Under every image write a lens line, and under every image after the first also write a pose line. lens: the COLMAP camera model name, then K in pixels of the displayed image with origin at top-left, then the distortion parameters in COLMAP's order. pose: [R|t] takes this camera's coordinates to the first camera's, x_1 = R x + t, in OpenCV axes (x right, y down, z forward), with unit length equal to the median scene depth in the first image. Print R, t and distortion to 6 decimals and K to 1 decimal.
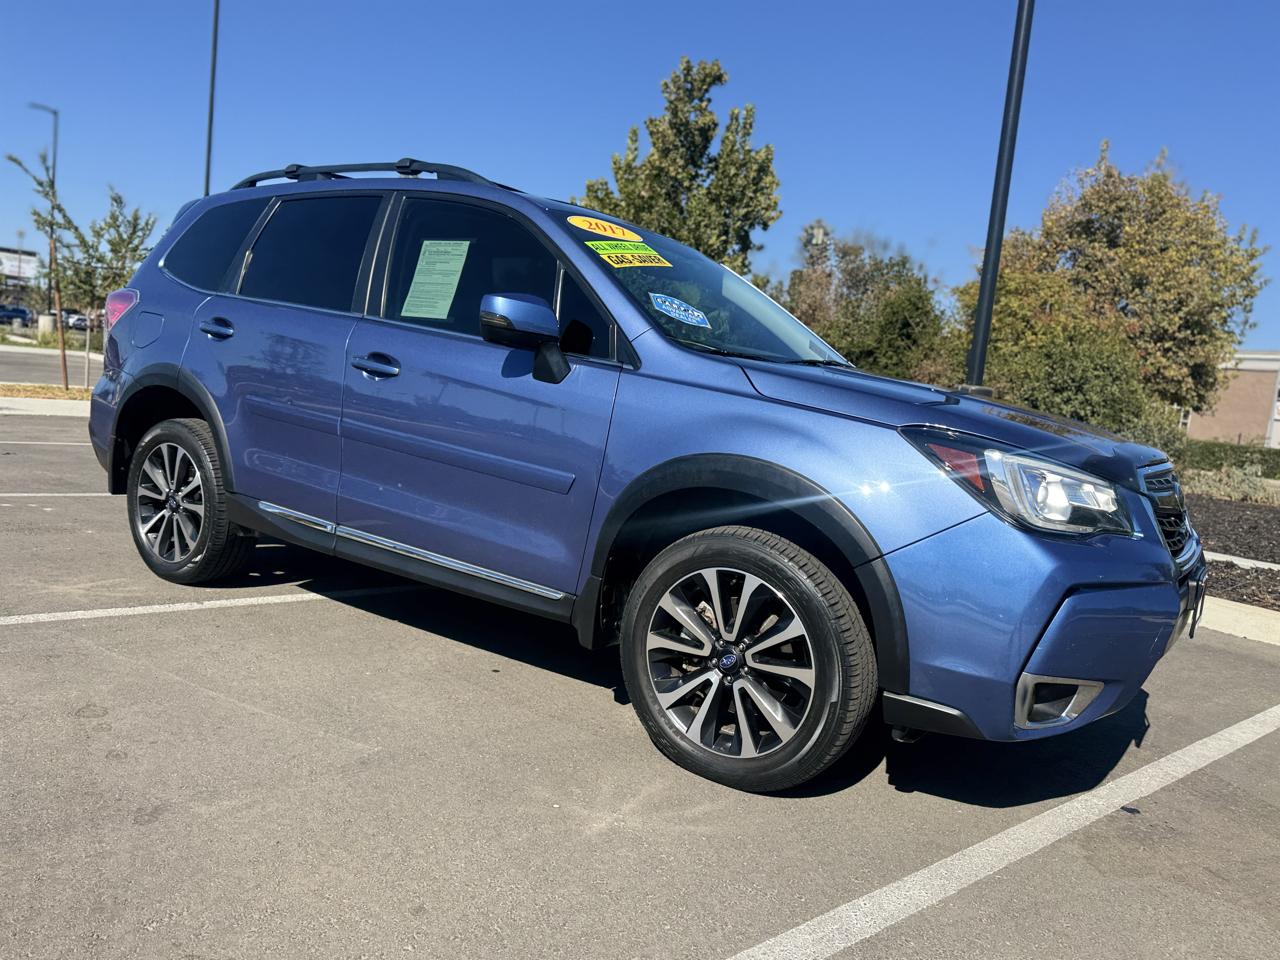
lens RADIAL K [[925.9, 0, 623.0], [0, 925.9, 495.3], [0, 0, 1]] dist [0.060443, -0.078693]
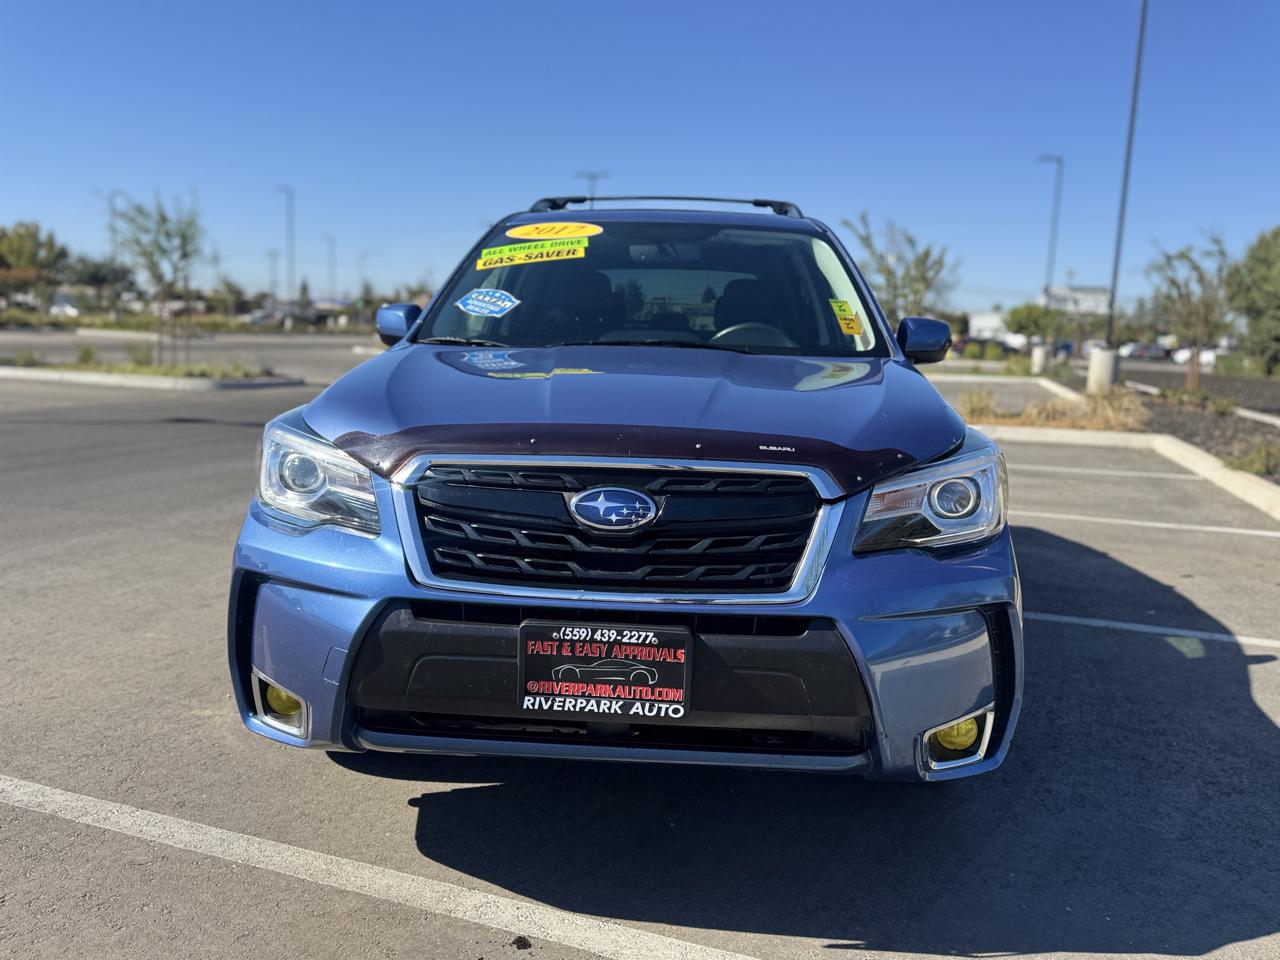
lens RADIAL K [[925.9, 0, 641.6], [0, 925.9, 464.9], [0, 0, 1]] dist [0.060443, -0.078693]
pose [[0.534987, 0.038971, -0.843961, 0.773791], [-0.088689, 0.996007, -0.010228, -0.015277], [0.840192, 0.080322, 0.536307, 0.441266]]
